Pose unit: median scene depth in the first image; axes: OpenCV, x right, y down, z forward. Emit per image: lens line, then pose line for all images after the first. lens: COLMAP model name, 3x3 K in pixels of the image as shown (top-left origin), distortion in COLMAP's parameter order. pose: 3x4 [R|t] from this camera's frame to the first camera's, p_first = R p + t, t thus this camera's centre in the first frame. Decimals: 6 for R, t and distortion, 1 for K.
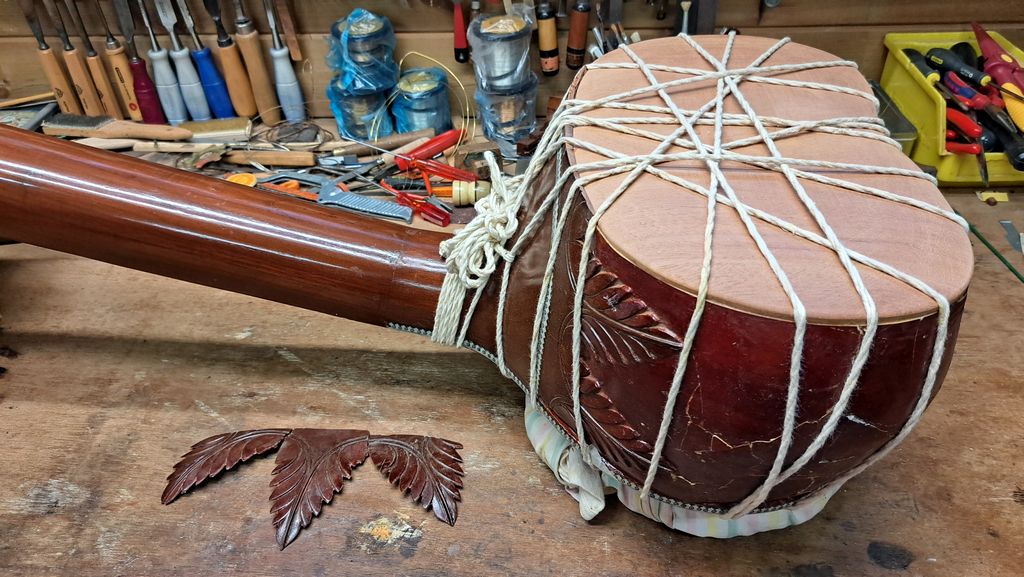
lens RADIAL K [[753.9, 0, 512.0], [0, 753.9, 288.5], [0, 0, 1]] dist [0.002069, -0.031663]
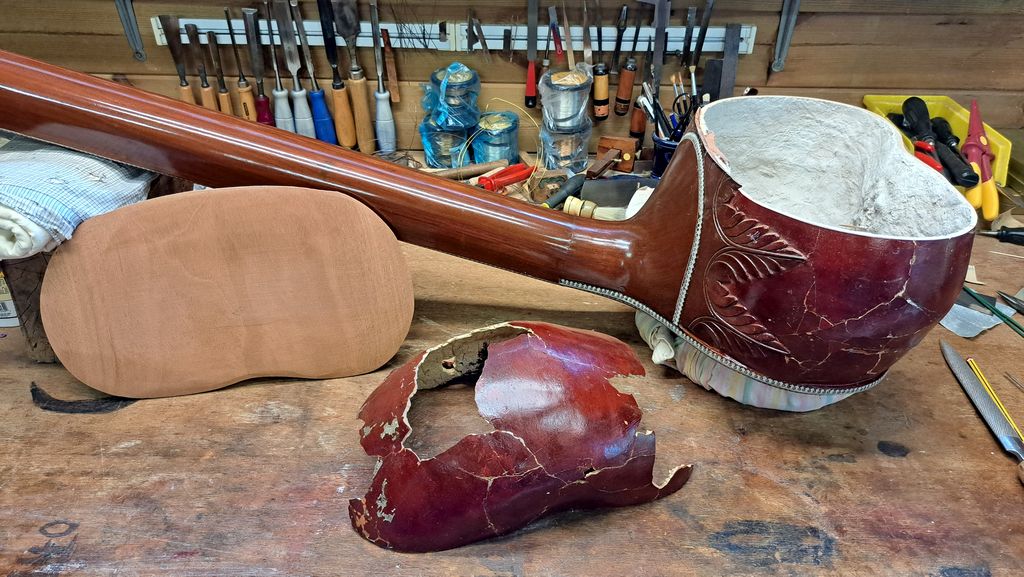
lens RADIAL K [[750.9, 0, 477.9], [0, 750.9, 314.7], [0, 0, 1]] dist [0.016107, -0.055541]
pose [[0.999230, 0.021069, 0.033087, -0.192868], [-0.019726, 0.998989, -0.040388, 0.097538], [-0.033905, 0.039705, 0.998636, -0.233450]]
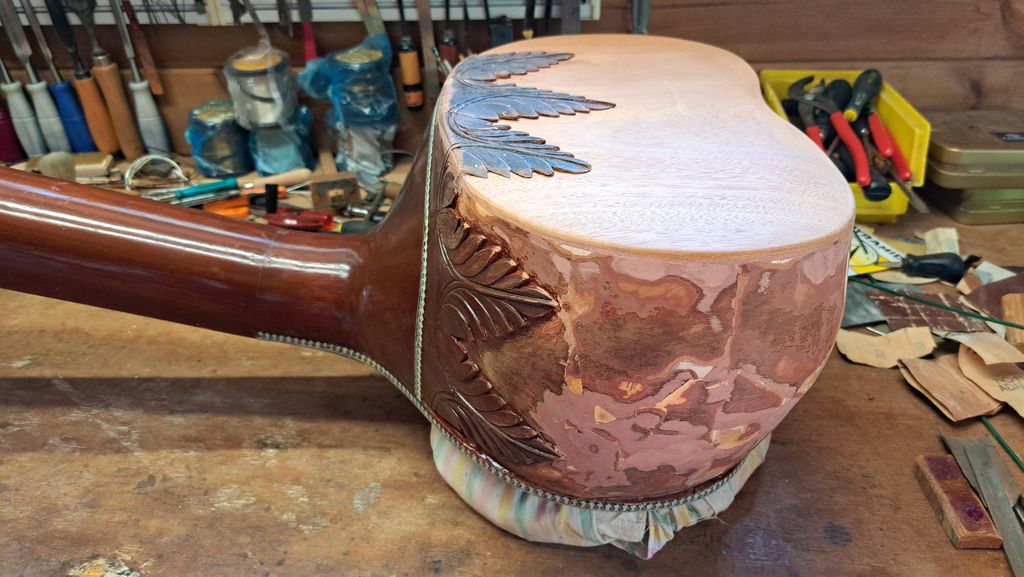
lens RADIAL K [[753.9, 0, 512.0], [0, 753.9, 288.5], [0, 0, 1]] dist [0.002069, -0.031663]
pose [[0.999682, 0.003089, 0.025039, 0.153375], [-0.000598, 0.995099, -0.098881, 0.043601], [-0.025222, 0.098834, 0.994784, 0.053547]]
